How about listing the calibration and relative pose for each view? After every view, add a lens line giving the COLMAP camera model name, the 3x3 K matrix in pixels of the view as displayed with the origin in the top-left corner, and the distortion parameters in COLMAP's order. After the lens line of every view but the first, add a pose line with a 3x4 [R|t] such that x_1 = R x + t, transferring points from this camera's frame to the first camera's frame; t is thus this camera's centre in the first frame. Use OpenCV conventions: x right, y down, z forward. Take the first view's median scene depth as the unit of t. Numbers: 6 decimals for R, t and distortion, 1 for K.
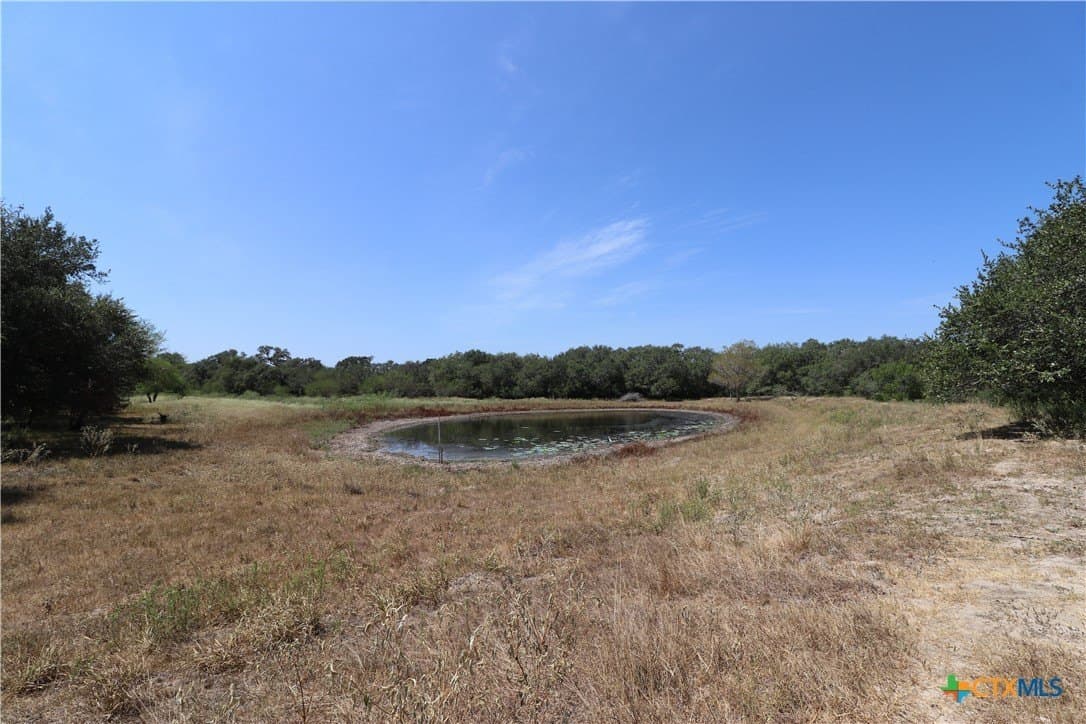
lens RADIAL K [[521.8, 0, 542.4], [0, 521.8, 362.0], [0, 0, 1]] dist [0.000627, -0.001254]
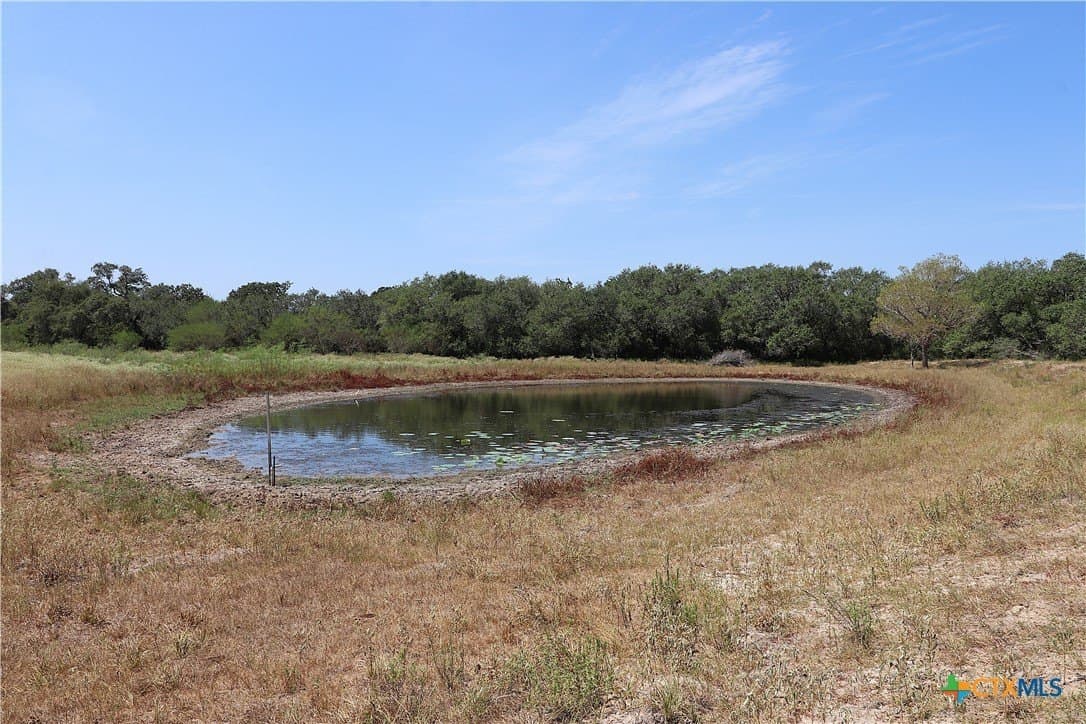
lens RADIAL K [[888.8, 0, 537.0], [0, 888.8, 352.4], [0, 0, 1]] dist [0.012051, 0.012839]
pose [[0.997618, 0.011267, -0.068052, 0.033717], [-0.006871, 0.997895, 0.064489, 0.002026], [0.068635, -0.063868, 0.995595, 0.044654]]
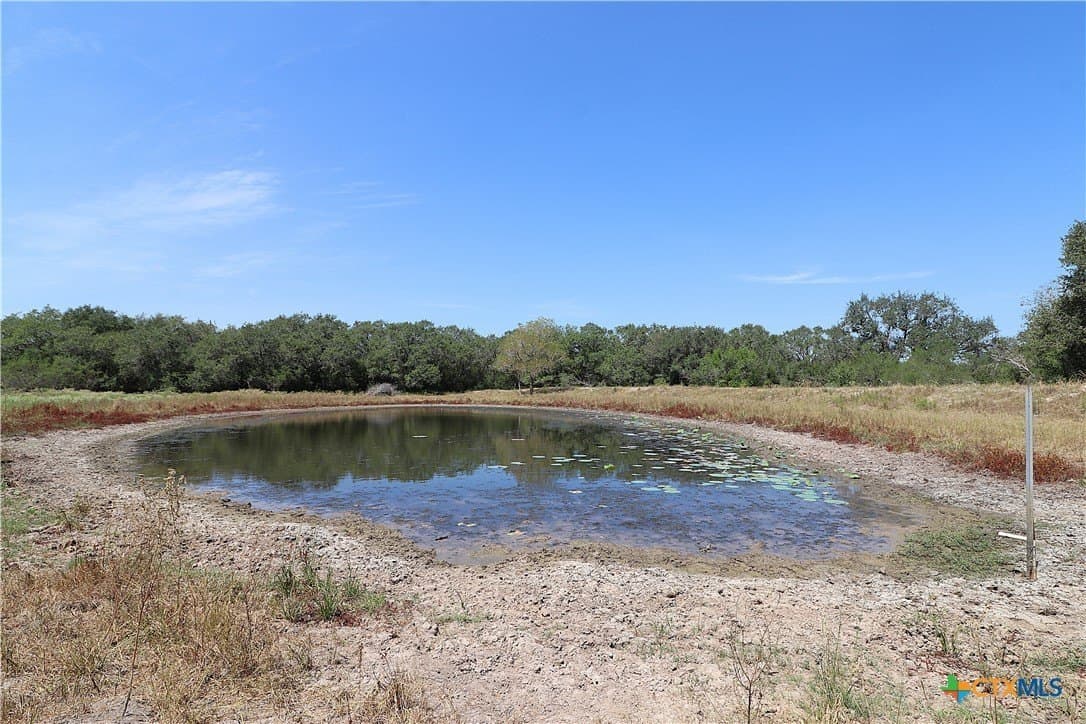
lens RADIAL K [[591.0, 0, 544.9], [0, 591.0, 365.0], [0, 0, 1]] dist [-0.001731, -0.001450]
pose [[0.791201, 0.024469, 0.611066, -0.174268], [-0.031935, 0.999489, 0.001326, 0.030897], [-0.610721, -0.020563, 0.791579, 0.273522]]
